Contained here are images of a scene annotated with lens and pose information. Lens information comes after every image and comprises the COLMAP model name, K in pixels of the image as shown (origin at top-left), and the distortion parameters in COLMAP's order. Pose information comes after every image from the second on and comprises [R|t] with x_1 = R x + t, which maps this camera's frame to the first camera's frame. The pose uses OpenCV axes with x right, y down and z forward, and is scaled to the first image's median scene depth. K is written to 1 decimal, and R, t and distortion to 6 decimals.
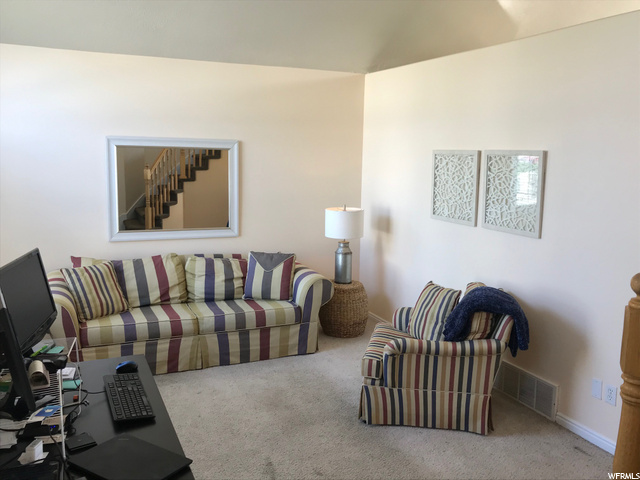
lens RADIAL K [[575.2, 0, 324.8], [0, 575.2, 236.2], [0, 0, 1]] dist [0.071241, -0.077452]
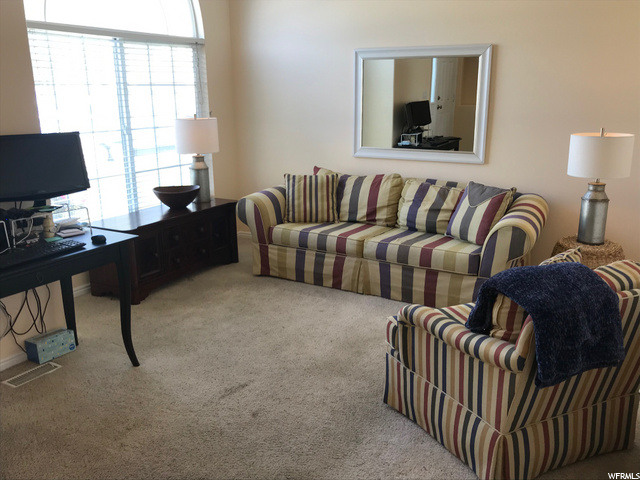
lens RADIAL K [[575.2, 0, 323.5], [0, 575.2, 238.3], [0, 0, 1]] dist [0.071241, -0.077452]
pose [[0.592361, 0.184189, -0.784336, 0.462141], [-0.101180, 0.982816, 0.154384, -0.000279], [0.799294, -0.012092, 0.600818, 0.372414]]
